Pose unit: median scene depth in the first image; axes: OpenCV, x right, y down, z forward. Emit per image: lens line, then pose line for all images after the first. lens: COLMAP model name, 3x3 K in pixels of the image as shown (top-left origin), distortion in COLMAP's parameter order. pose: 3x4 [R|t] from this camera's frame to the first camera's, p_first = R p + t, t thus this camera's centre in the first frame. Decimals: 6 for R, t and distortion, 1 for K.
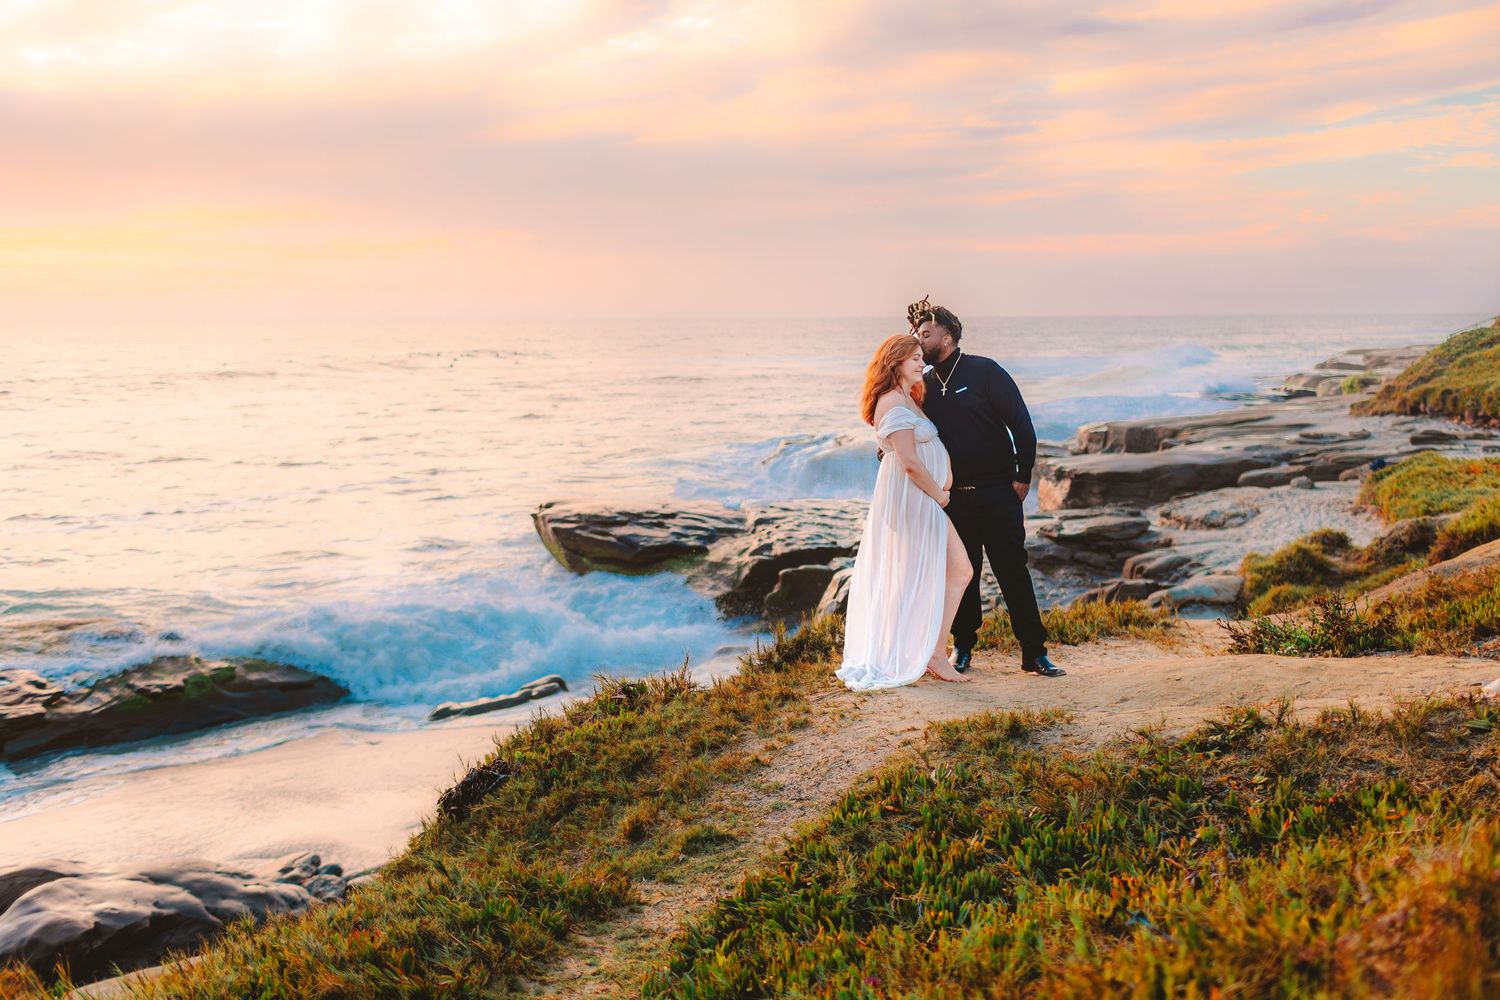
lens RADIAL K [[1503.9, 0, 763.3], [0, 1503.9, 483.1], [0, 0, 1]] dist [0.020334, 0.026502]
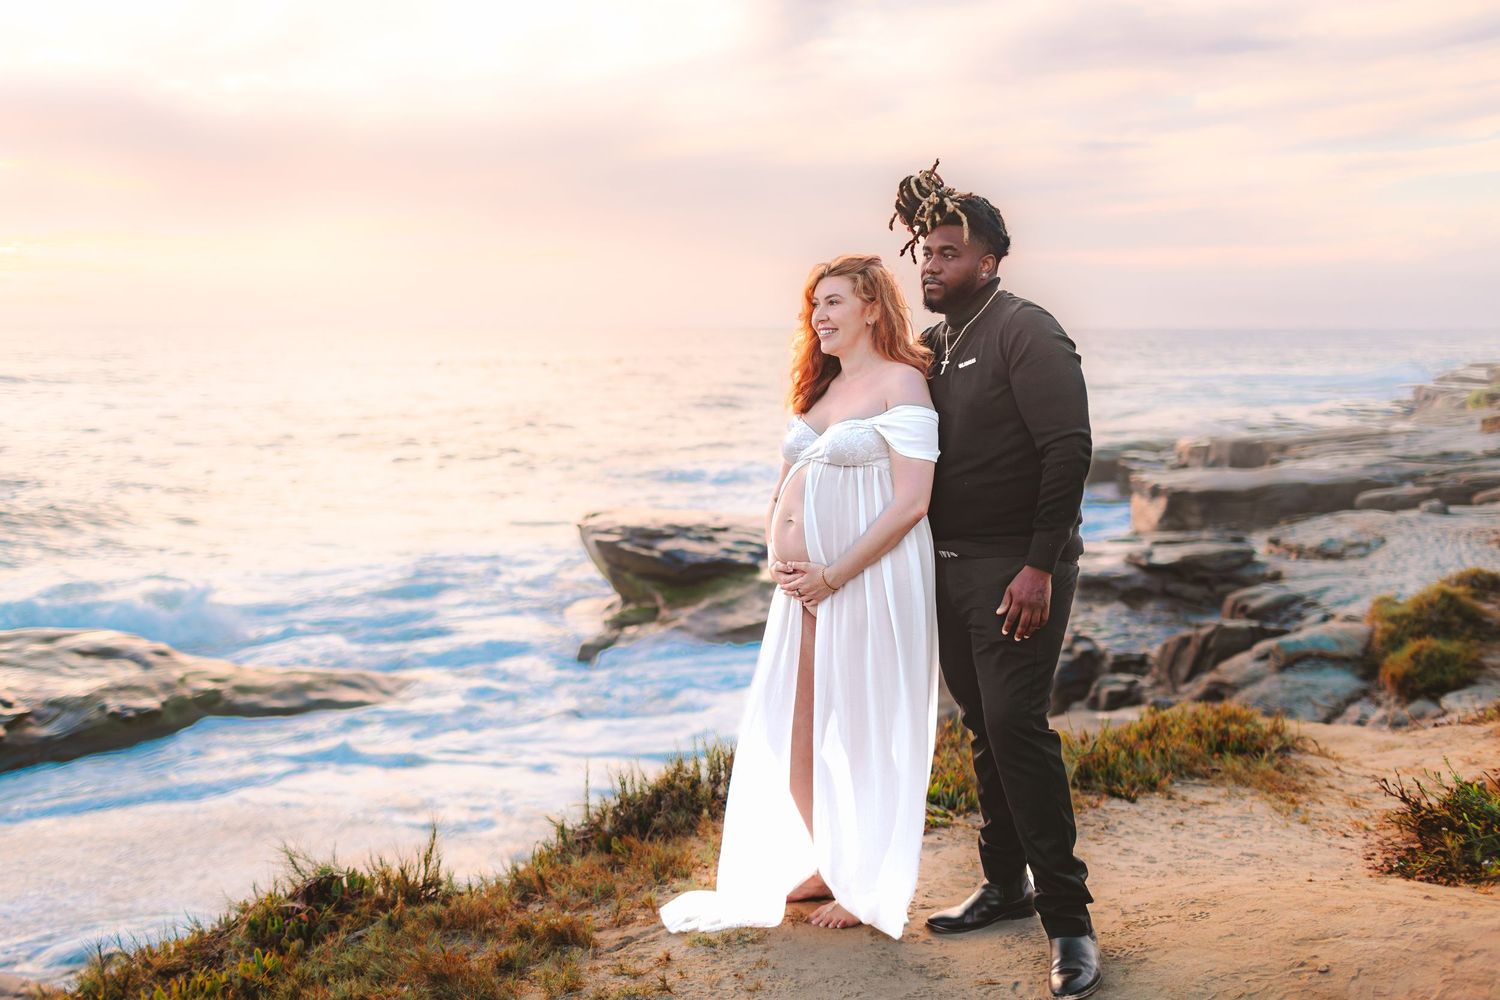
lens RADIAL K [[1461.5, 0, 737.7], [0, 1461.5, 474.8], [0, 0, 1]] dist [0.001444, 0.013853]
pose [[0.995955, 0.016918, -0.088250, 0.037069], [-0.017771, 0.999803, -0.008884, -0.005569], [0.088082, 0.010417, 0.996059, 0.149642]]
